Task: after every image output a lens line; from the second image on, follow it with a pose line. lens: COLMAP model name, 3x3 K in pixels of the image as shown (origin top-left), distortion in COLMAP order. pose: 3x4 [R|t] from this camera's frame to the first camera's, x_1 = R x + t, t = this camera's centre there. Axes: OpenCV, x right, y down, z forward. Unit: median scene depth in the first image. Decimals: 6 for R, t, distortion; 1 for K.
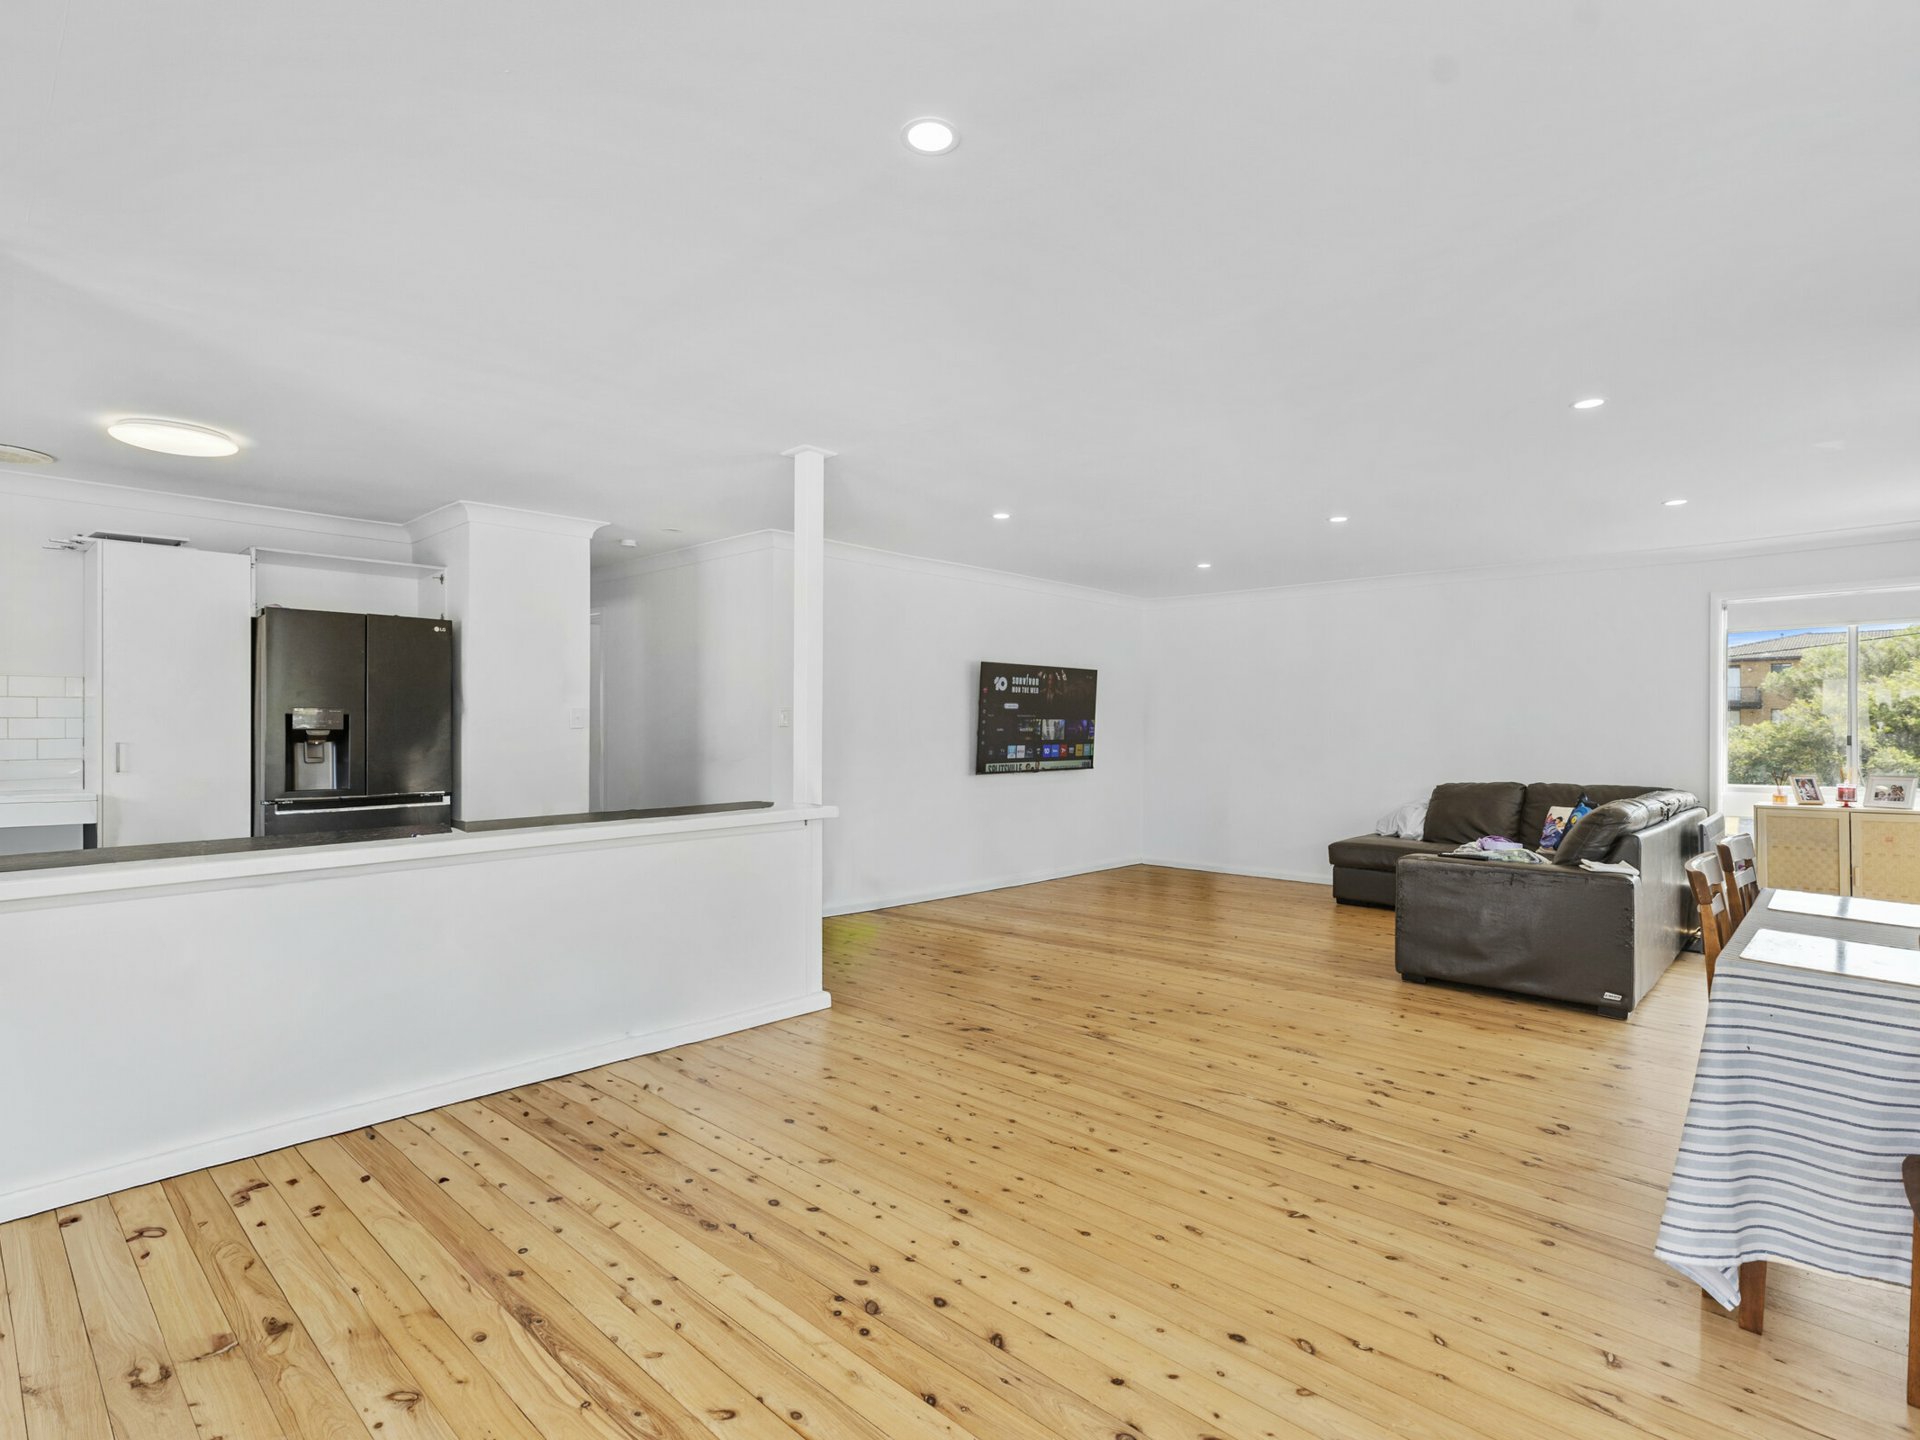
lens RADIAL K [[971.0, 0, 958.9], [0, 971.0, 721.9], [0, 0, 1]] dist [0.002365, 0.000604]
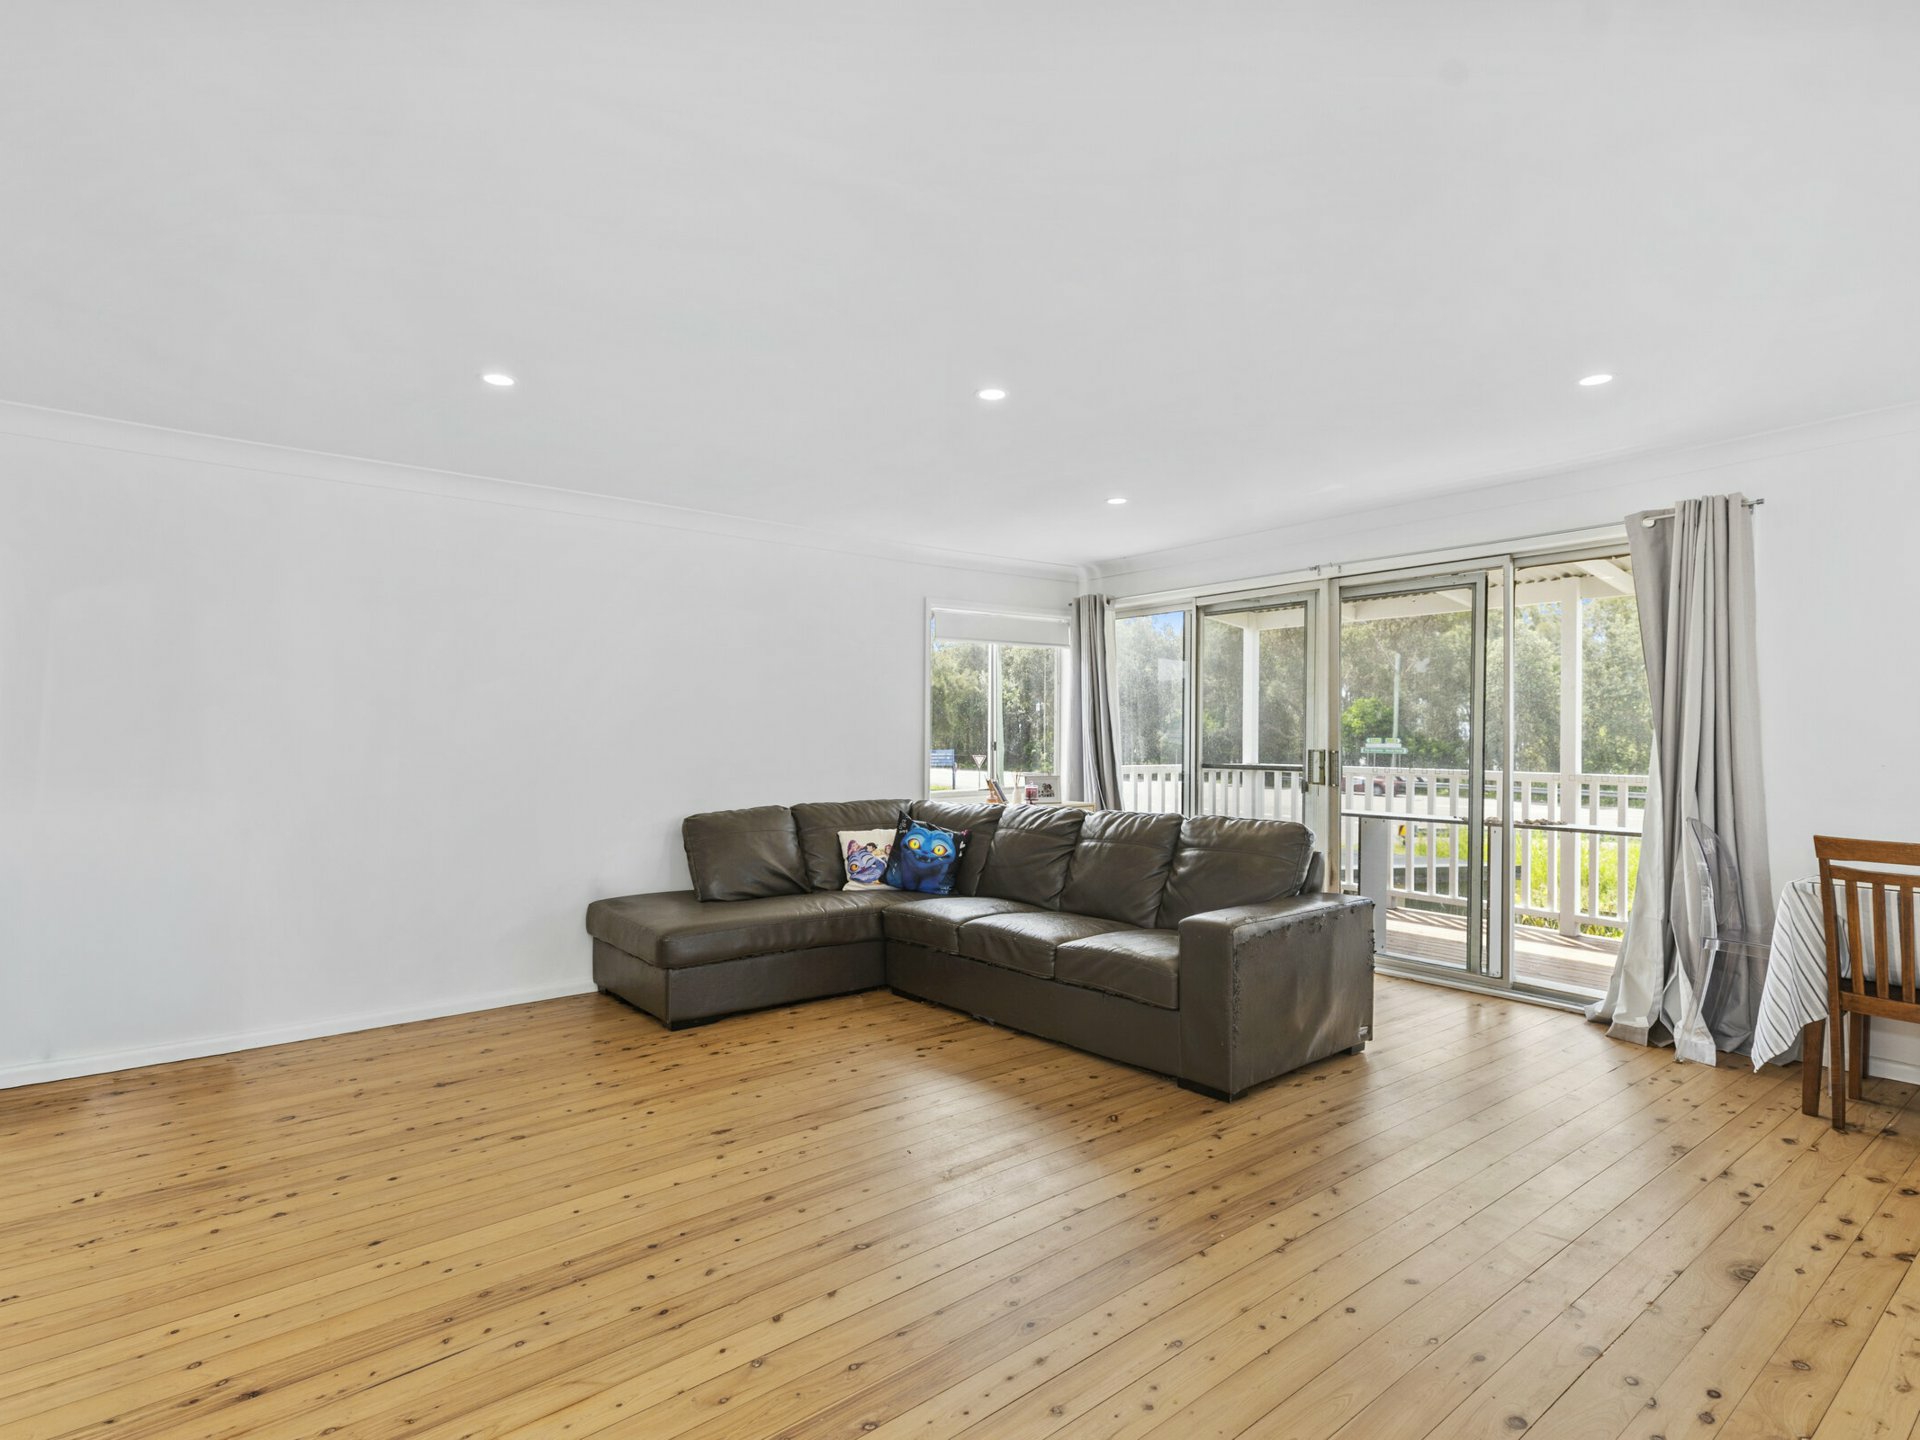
lens RADIAL K [[971.0, 0, 958.9], [0, 971.0, 727.9], [0, 0, 1]] dist [0.002365, 0.000604]
pose [[0.152995, 0.006175, 0.988208, -0.193298], [-0.004036, 0.999976, -0.005624, 0.004296], [-0.988219, -0.003128, 0.153016, 0.827486]]
